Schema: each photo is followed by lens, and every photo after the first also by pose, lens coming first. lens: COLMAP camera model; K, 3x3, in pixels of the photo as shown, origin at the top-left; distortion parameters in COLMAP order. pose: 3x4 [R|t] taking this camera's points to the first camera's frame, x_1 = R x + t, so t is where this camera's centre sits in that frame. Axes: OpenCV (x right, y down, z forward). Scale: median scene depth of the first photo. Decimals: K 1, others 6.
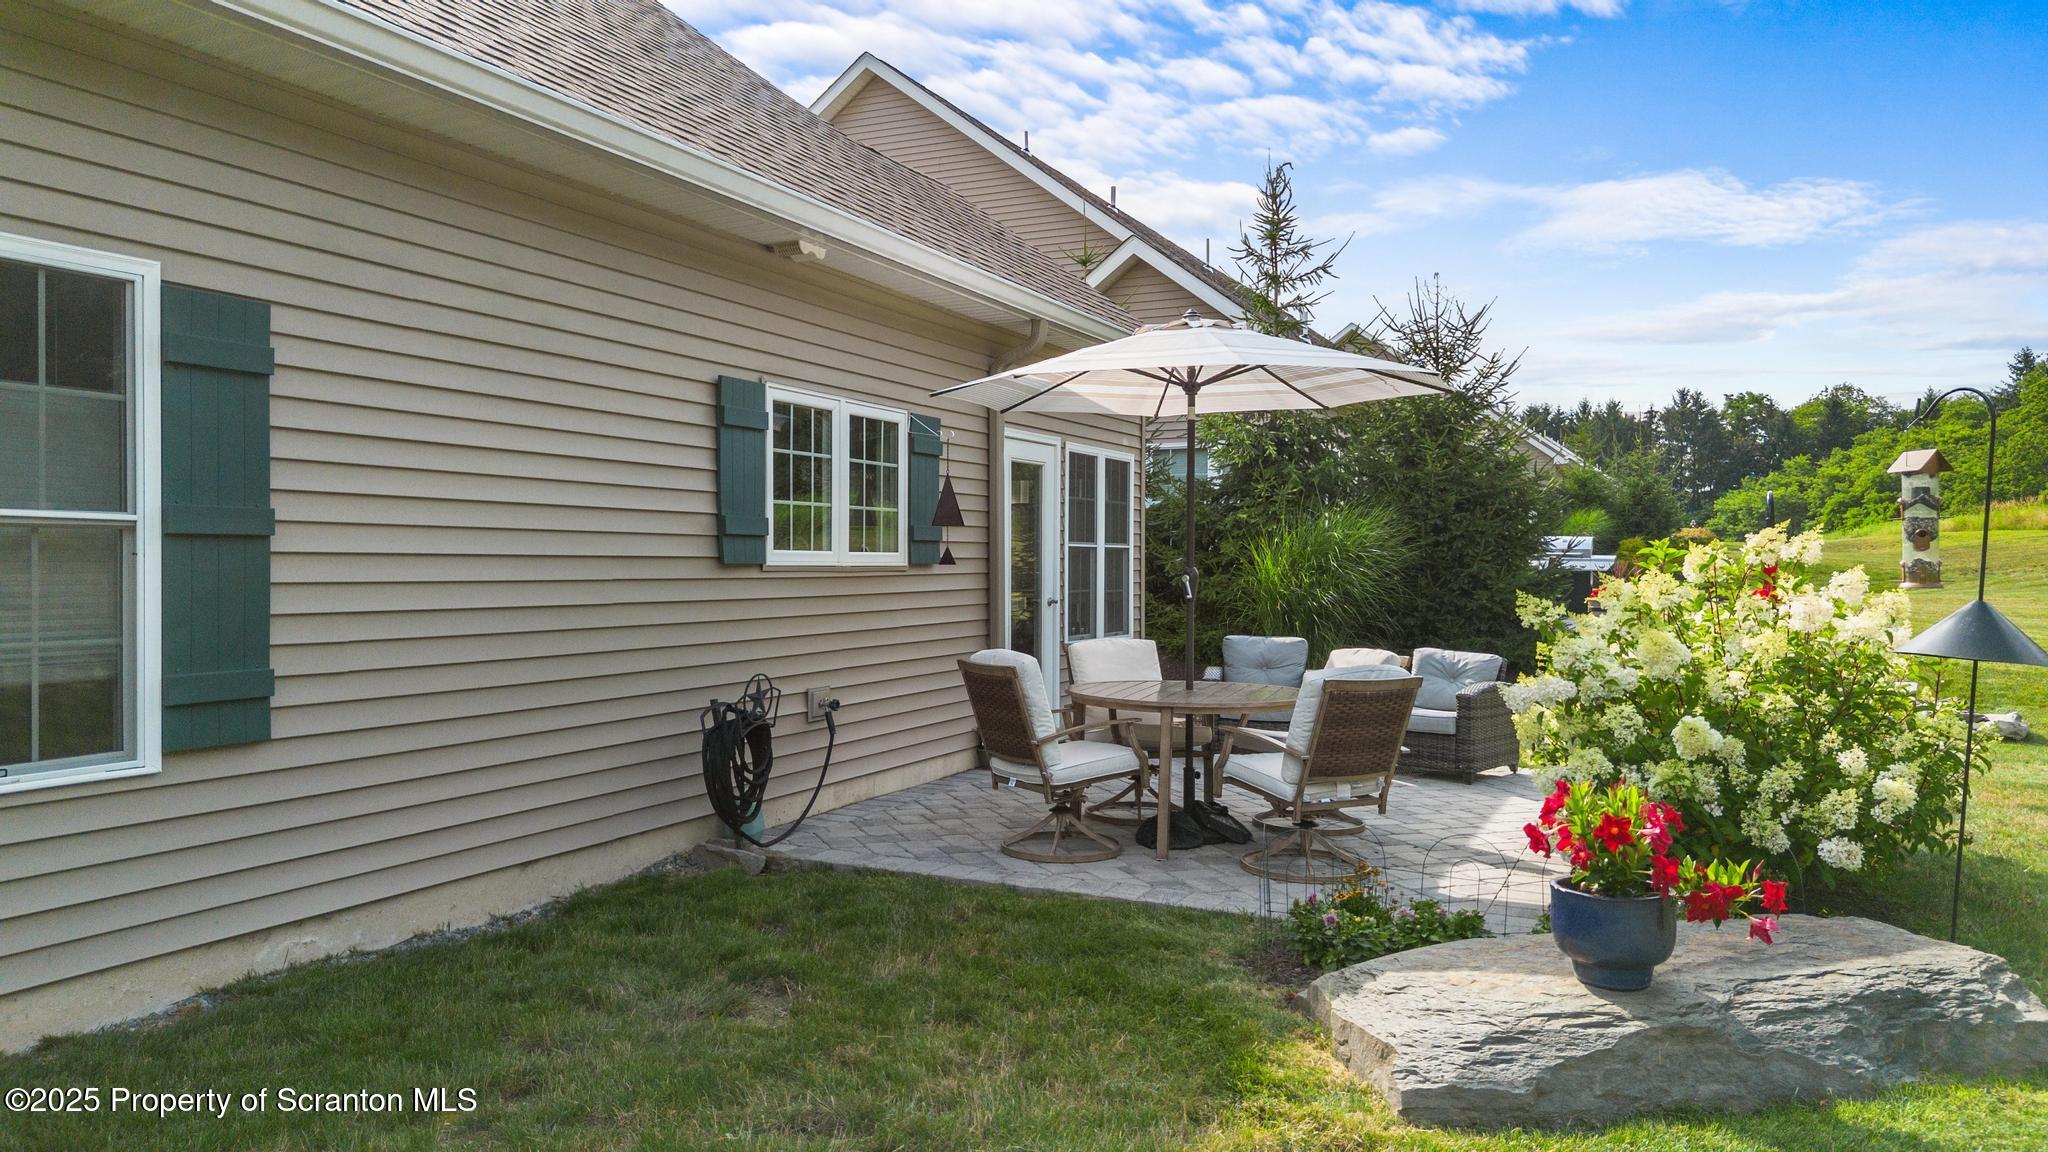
lens RADIAL K [[1450.5, 0, 1011.4], [0, 1450.5, 567.1], [0, 0, 1]] dist [0.069182, -0.071842]
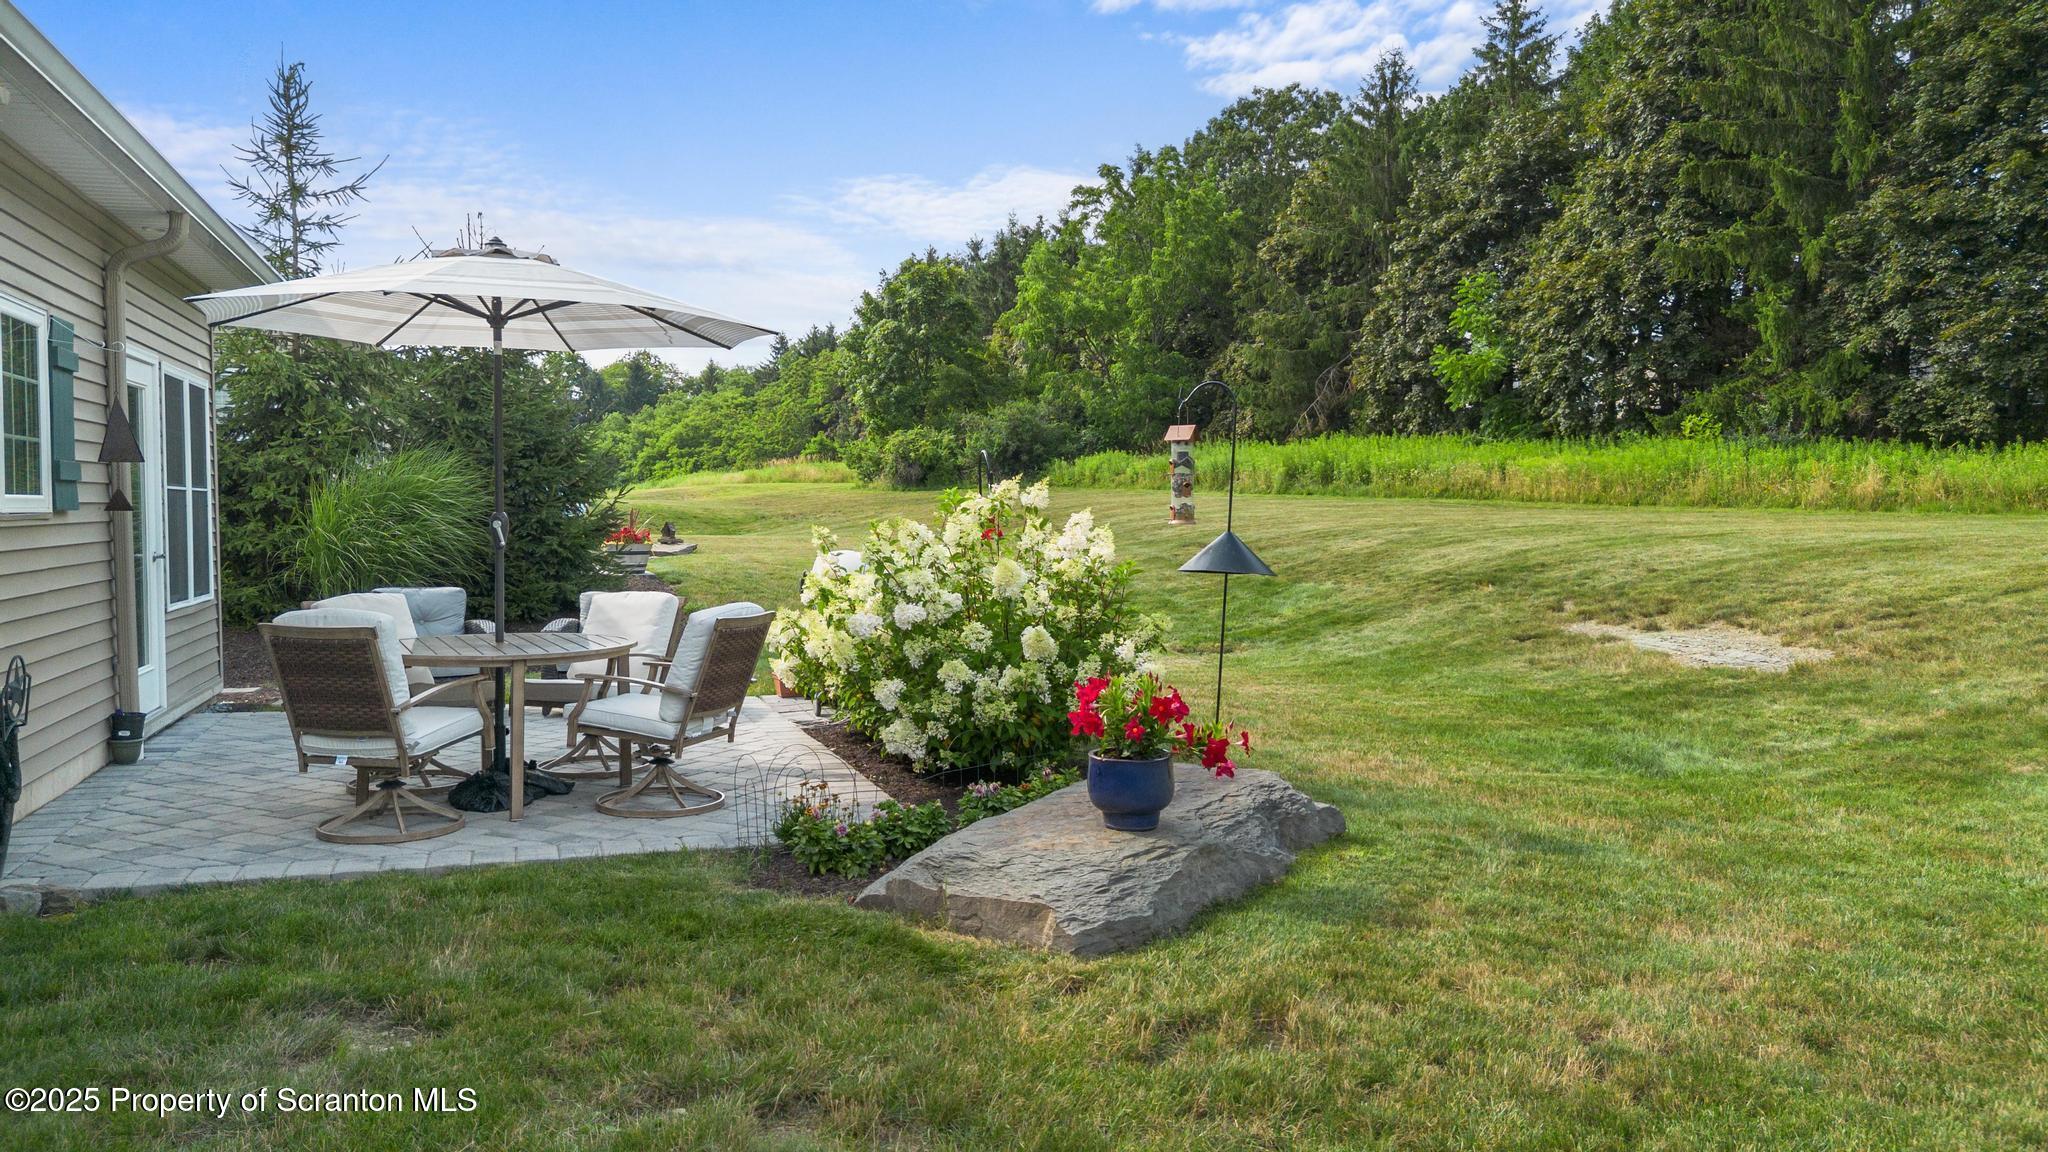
lens RADIAL K [[1450.5, 0, 1023.5], [0, 1450.5, 569.8], [0, 0, 1]] dist [0.069182, -0.071842]
pose [[0.710538, -0.031755, 0.702942, -0.338976], [0.005191, 0.999191, 0.039891, 0.001379], [-0.703640, -0.024695, 0.710128, 0.094463]]
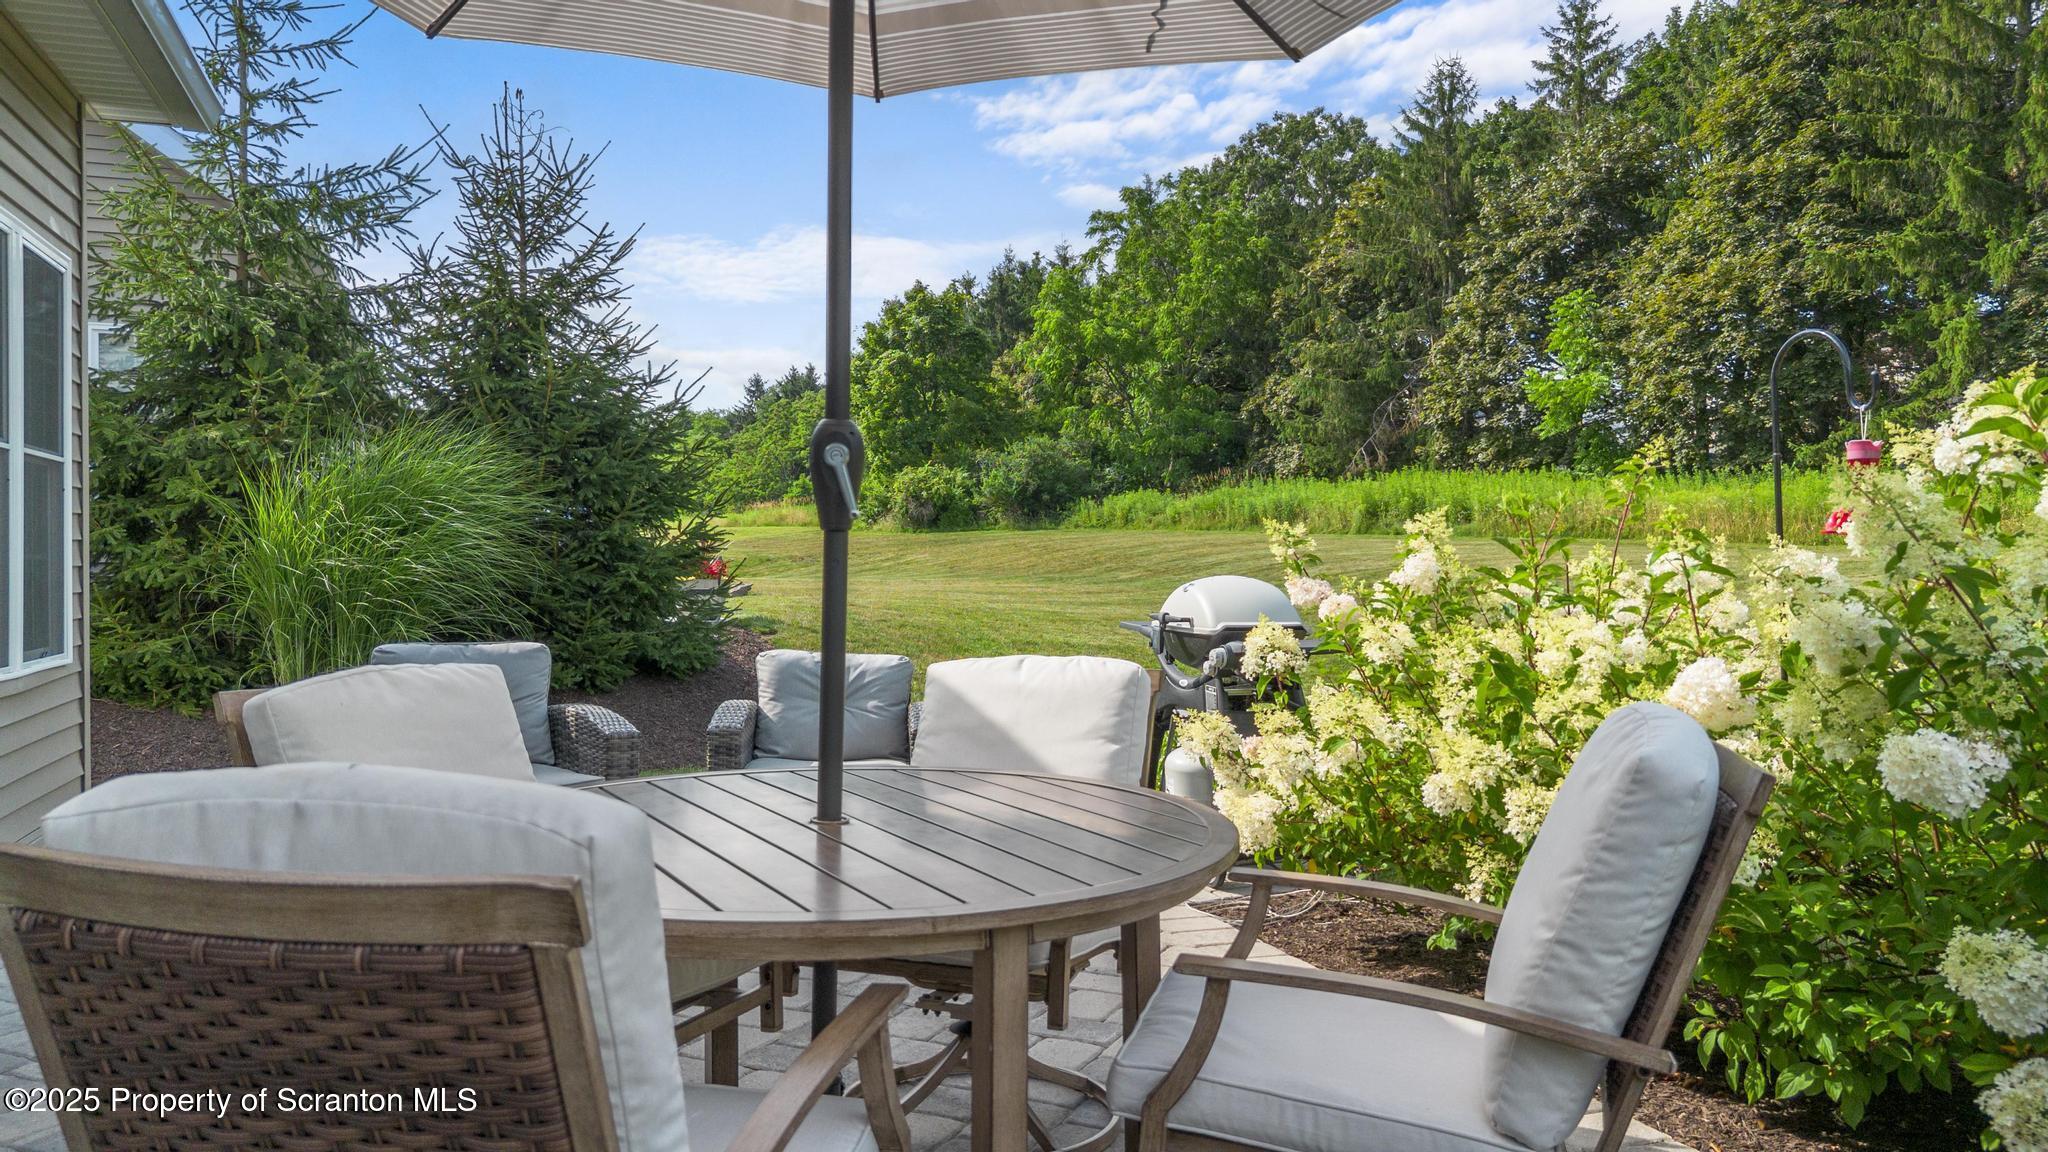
lens RADIAL K [[1450.5, 0, 1032.4], [0, 1450.5, 567.2], [0, 0, 1]] dist [0.069182, -0.071842]
pose [[0.686362, -0.005000, 0.727243, -0.085288], [0.003546, 0.999987, 0.003528, 0.035078], [-0.727251, 0.000157, 0.686371, 0.843663]]
